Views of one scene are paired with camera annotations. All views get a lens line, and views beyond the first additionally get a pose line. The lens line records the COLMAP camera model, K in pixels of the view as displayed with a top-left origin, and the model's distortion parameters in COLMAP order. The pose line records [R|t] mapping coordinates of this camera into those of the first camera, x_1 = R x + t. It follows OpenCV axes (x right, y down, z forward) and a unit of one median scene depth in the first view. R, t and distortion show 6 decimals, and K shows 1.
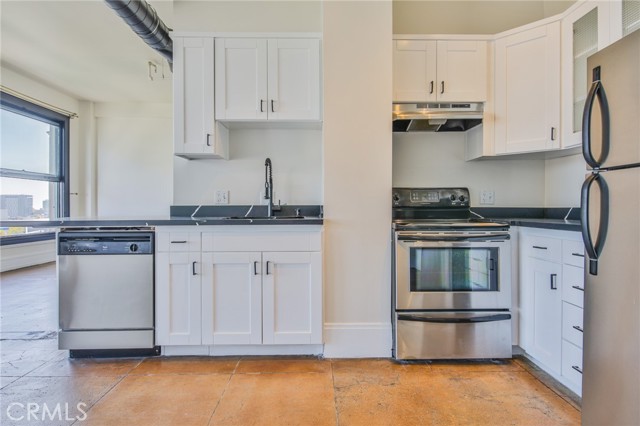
lens RADIAL K [[335.7, 0, 320.3], [0, 335.7, 209.3], [0, 0, 1]] dist [-0.002383, -0.001550]
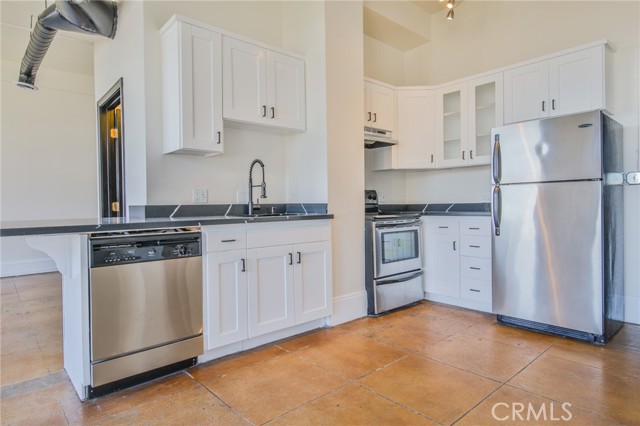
lens RADIAL K [[370.8, 0, 320.1], [0, 370.8, 209.8], [0, 0, 1]] dist [0.005820, 0.001031]
pose [[0.761321, -0.017300, 0.648144, -0.898053], [0.017068, 0.999832, 0.006638, 0.002604], [-0.648151, 0.006009, 0.761488, -0.018912]]
